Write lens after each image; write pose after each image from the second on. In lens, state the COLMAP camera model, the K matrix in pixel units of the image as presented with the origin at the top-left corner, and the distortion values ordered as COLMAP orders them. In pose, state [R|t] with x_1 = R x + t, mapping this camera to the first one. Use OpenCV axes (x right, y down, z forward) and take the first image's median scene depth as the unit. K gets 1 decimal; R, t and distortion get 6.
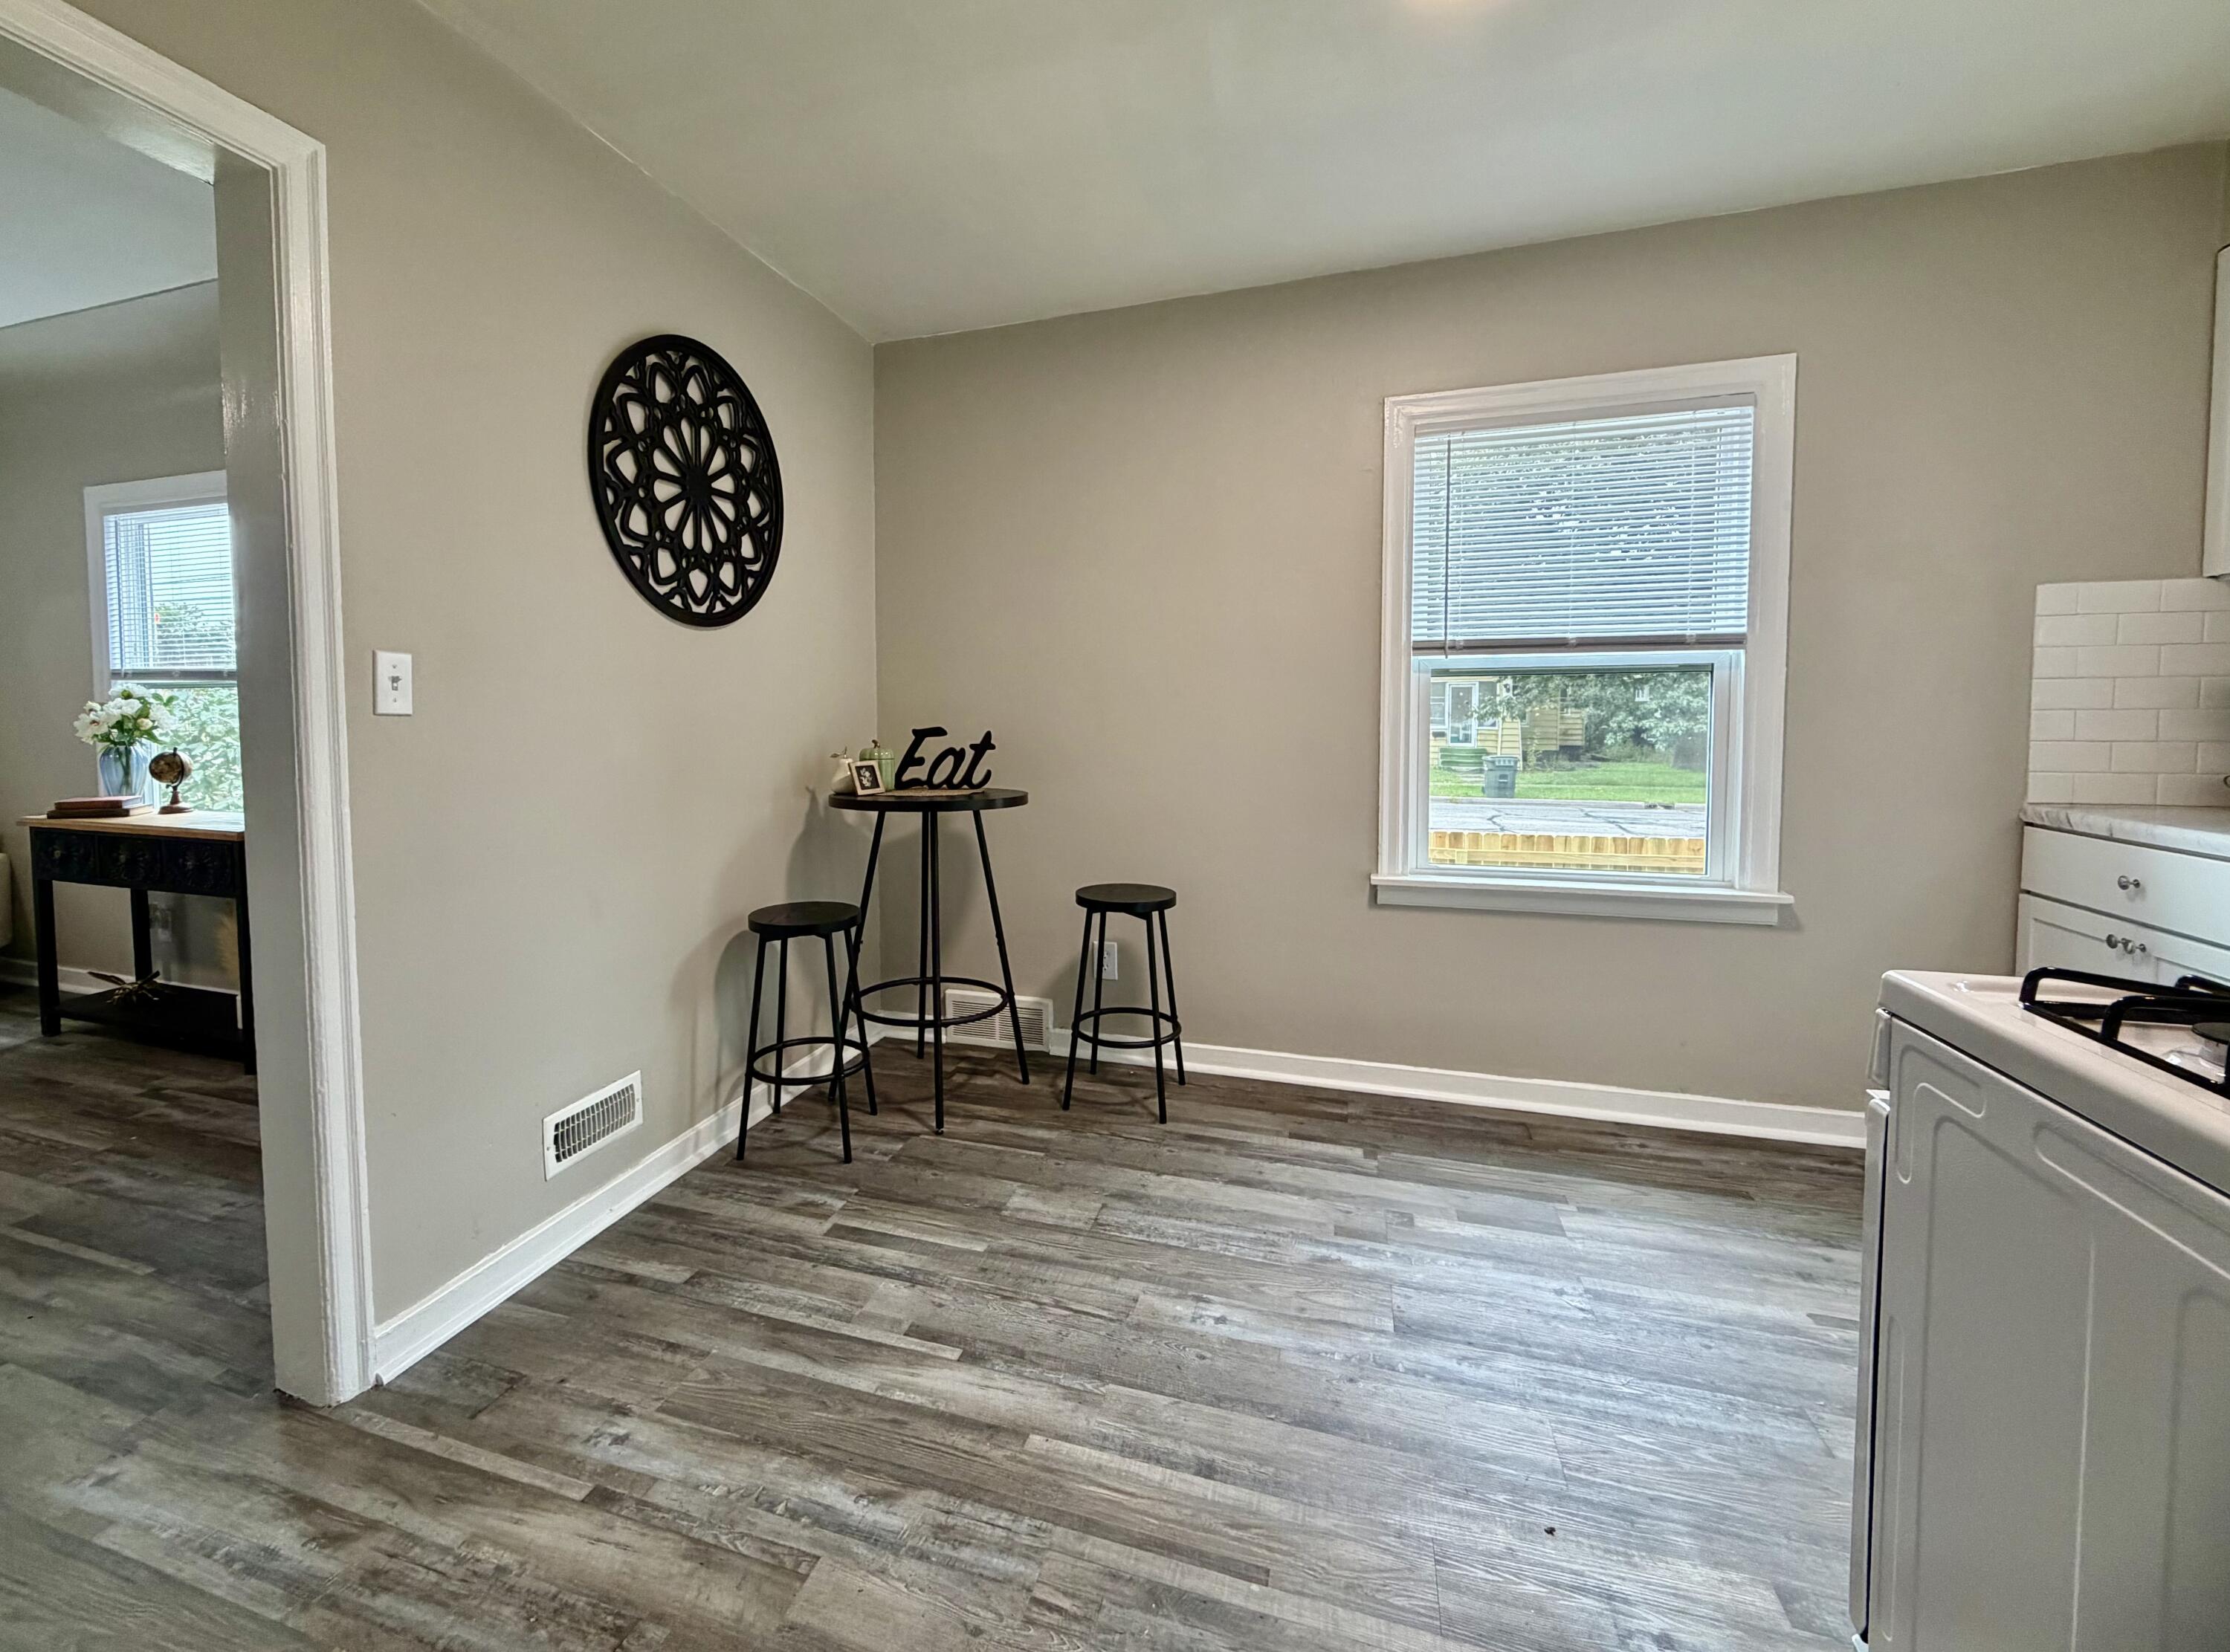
lens RADIAL K [[946.7, 0, 1032.5], [0, 946.7, 759.8], [0, 0, 1]] dist [-0.000913, -0.000626]
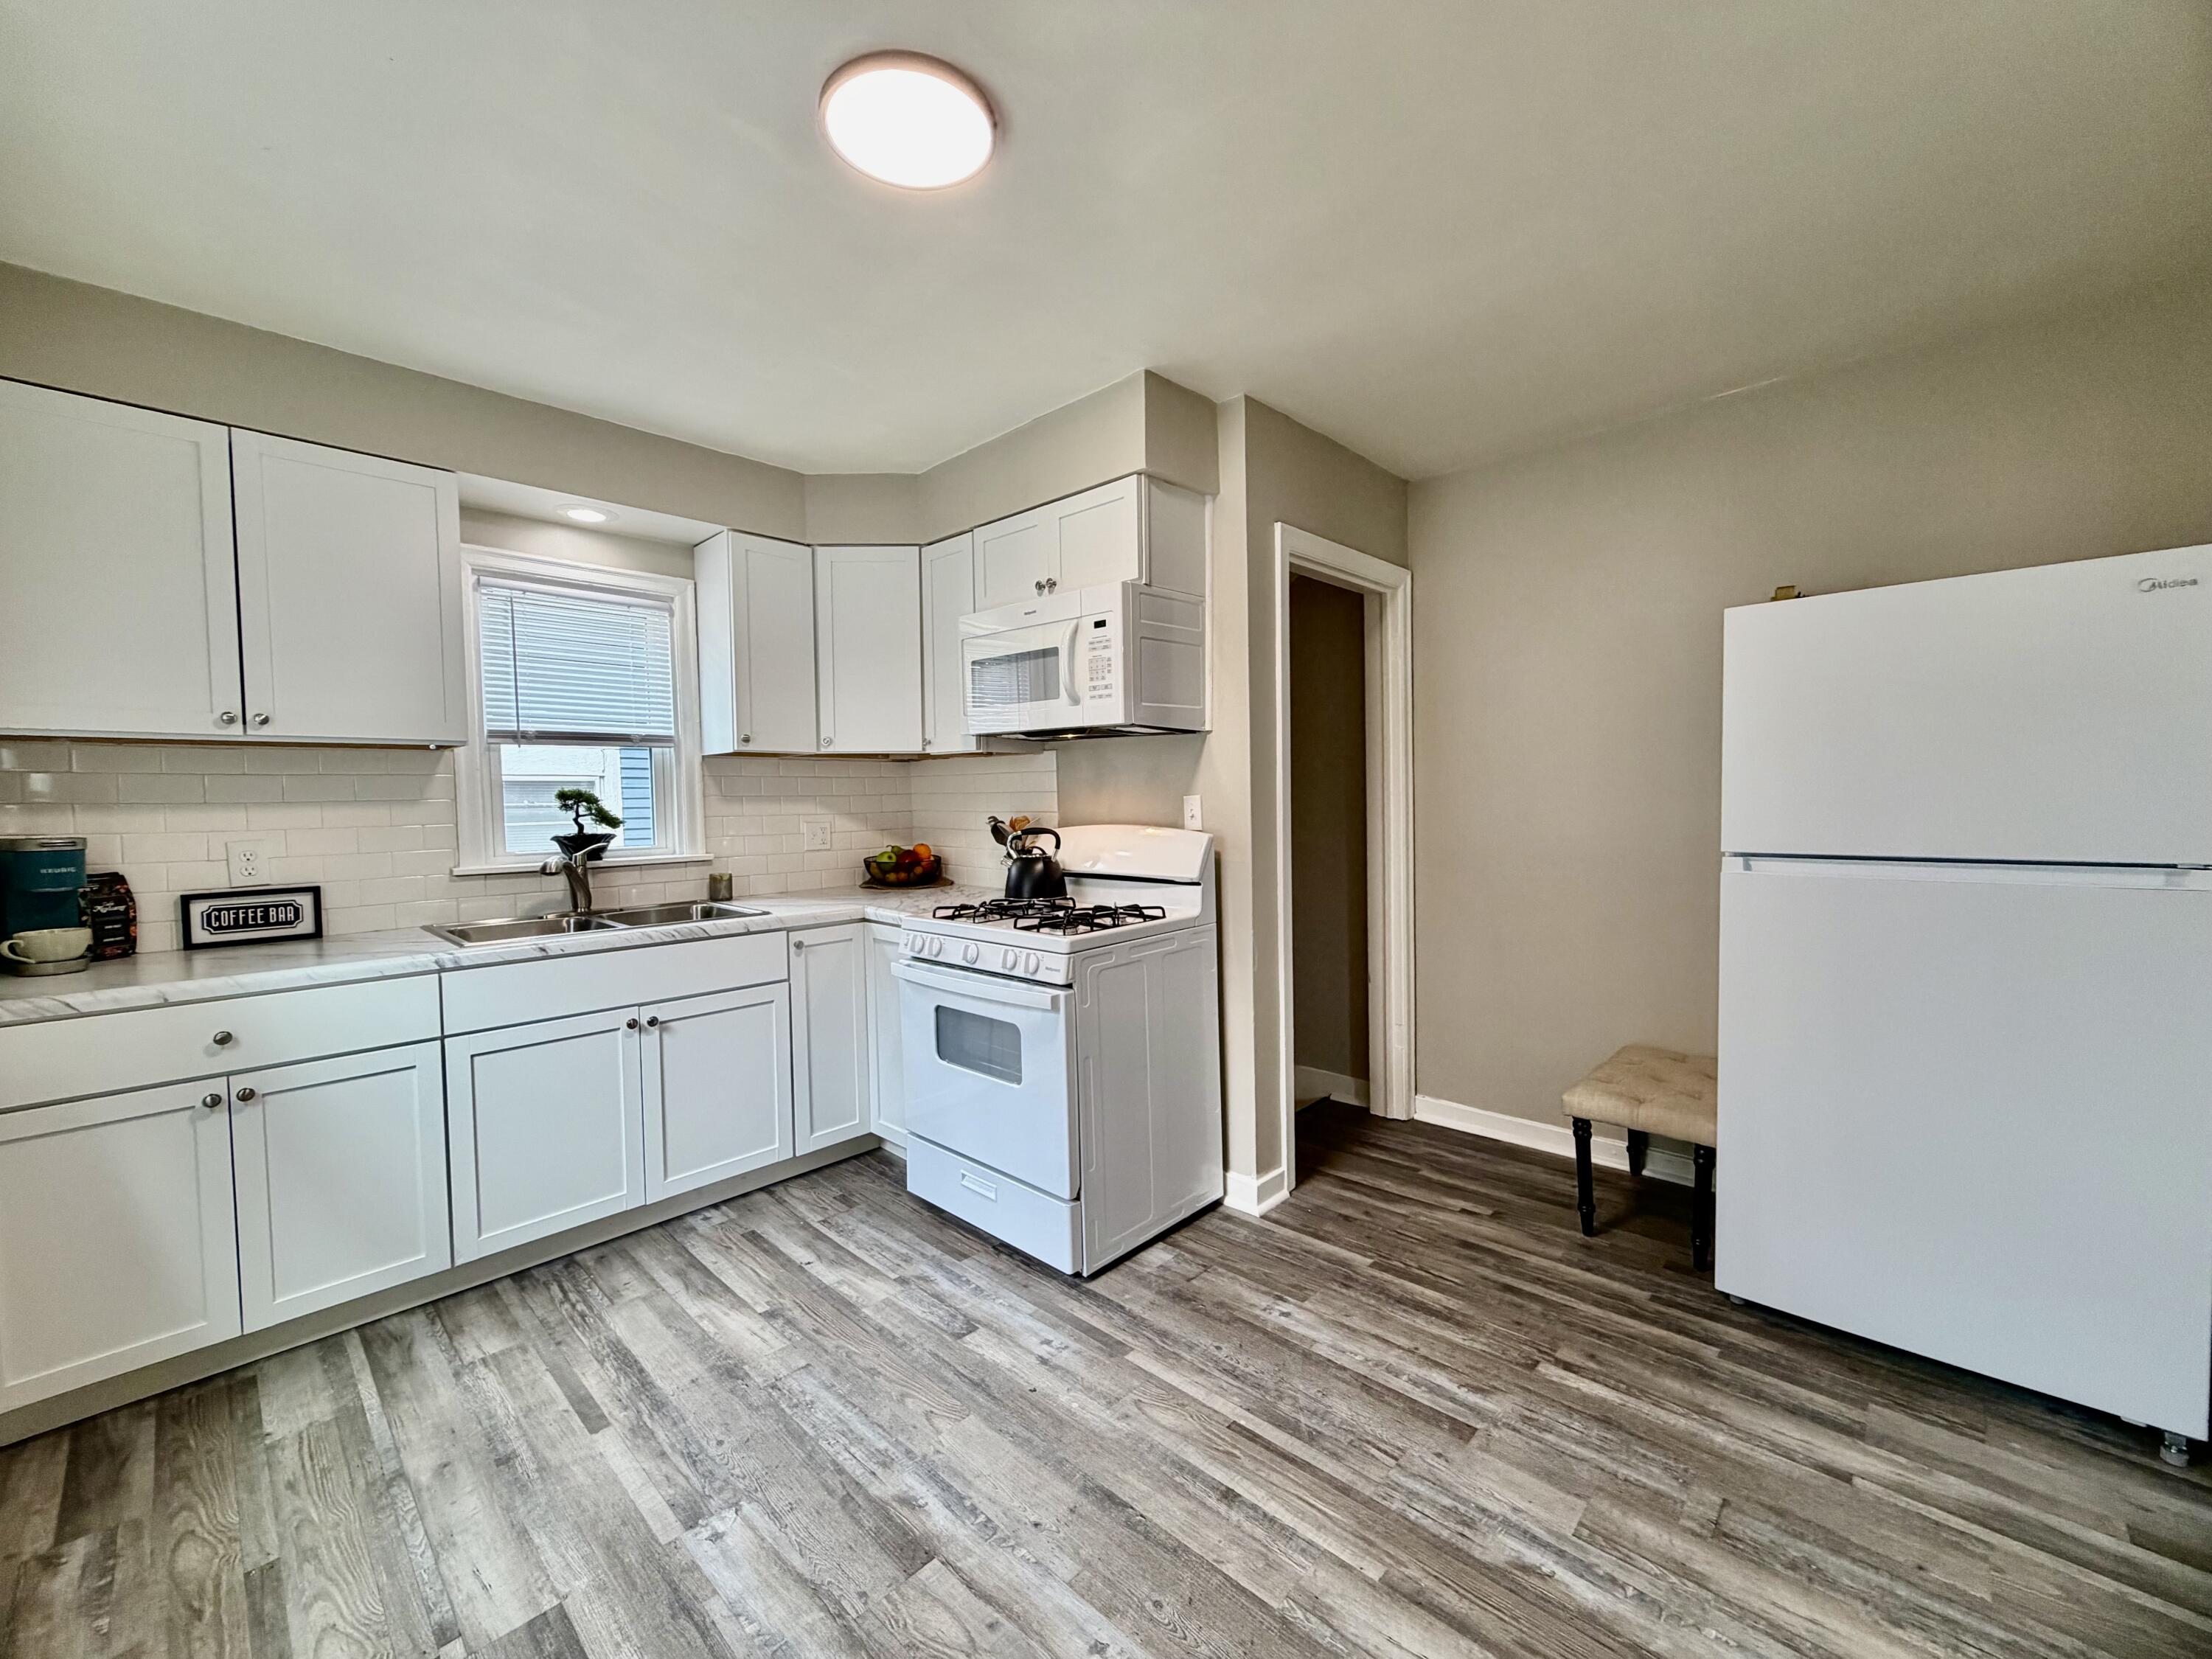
lens RADIAL K [[888.3, 0, 1109.8], [0, 888.3, 833.0], [0, 0, 1]] dist [-0.001962, 0.000212]
pose [[-0.908836, 0.006891, 0.417097, -0.141961], [0.046672, 0.995265, 0.085254, -0.163839], [-0.414535, 0.096949, -0.904855, 1.901673]]
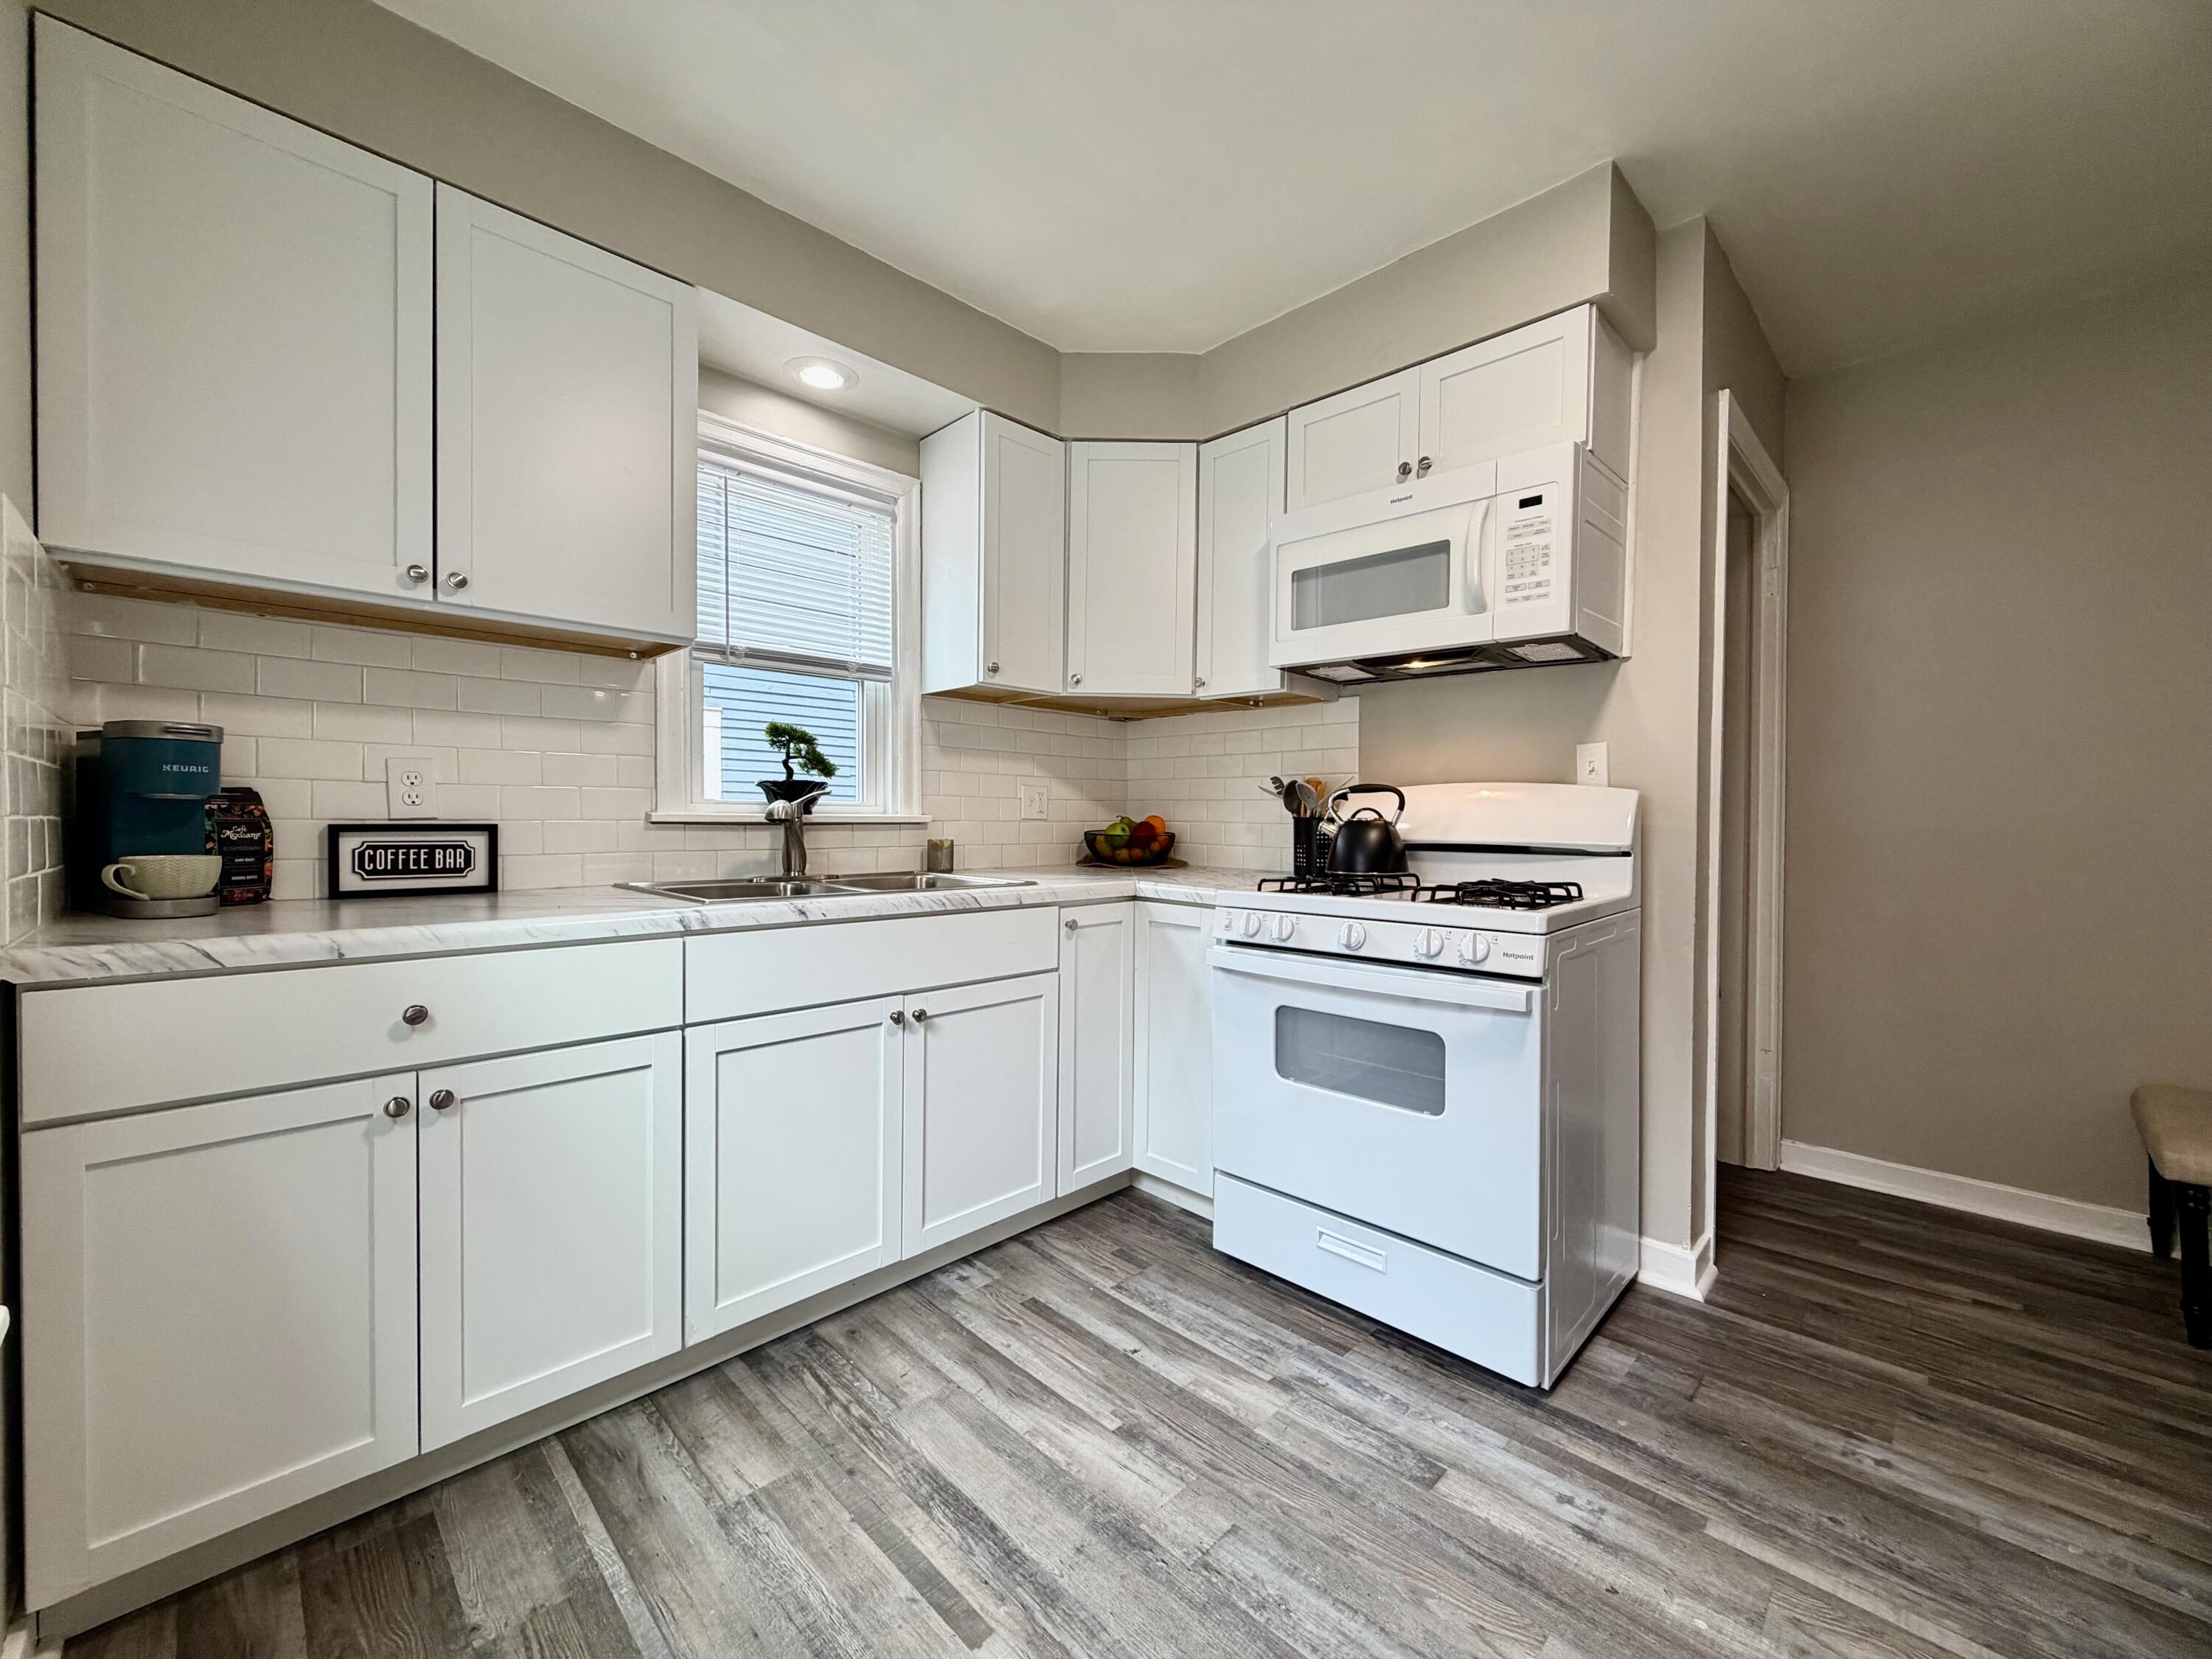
lens RADIAL K [[888.3, 0, 1106.5], [0, 888.3, 833.1], [0, 0, 1]] dist [-0.001962, 0.000212]
pose [[-0.899935, -0.005062, 0.435995, 0.553596], [0.024045, 0.997835, 0.061216, -0.037685], [-0.435361, 0.065573, -0.897865, 1.780737]]
